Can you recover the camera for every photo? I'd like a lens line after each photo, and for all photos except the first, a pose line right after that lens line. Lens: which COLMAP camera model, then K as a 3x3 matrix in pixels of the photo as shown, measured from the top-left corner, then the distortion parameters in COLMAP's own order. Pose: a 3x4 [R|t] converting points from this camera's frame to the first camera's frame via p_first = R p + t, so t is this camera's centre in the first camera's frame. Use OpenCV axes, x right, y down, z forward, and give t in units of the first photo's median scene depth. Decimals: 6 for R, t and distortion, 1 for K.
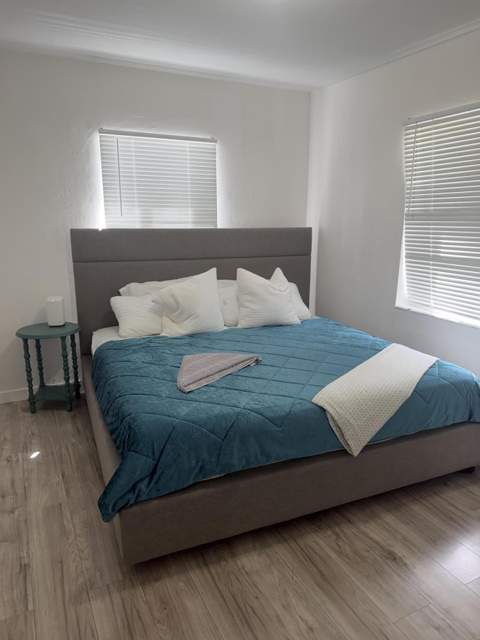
lens RADIAL K [[449.6, 0, 240.0], [0, 449.6, 320.0], [0, 0, 1]] dist [0.145500, -0.251117]
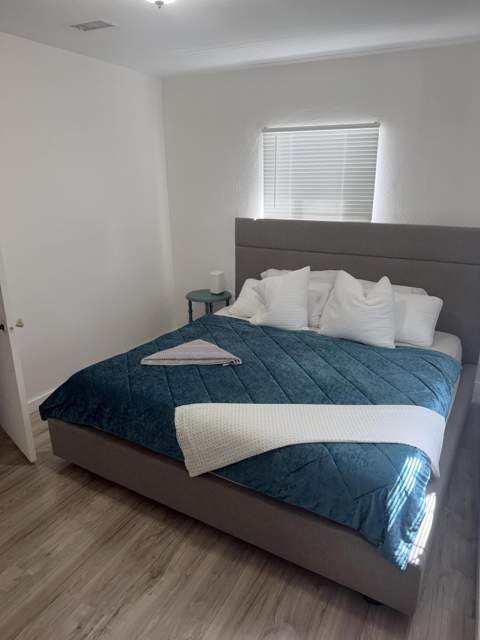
lens RADIAL K [[449.6, 0, 240.0], [0, 449.6, 320.0], [0, 0, 1]] dist [0.145500, -0.251117]
pose [[0.583506, 0.238904, -0.776173, 0.620119], [-0.176704, 0.970202, 0.165783, -0.134470], [0.792651, 0.040418, 0.608334, 0.284222]]
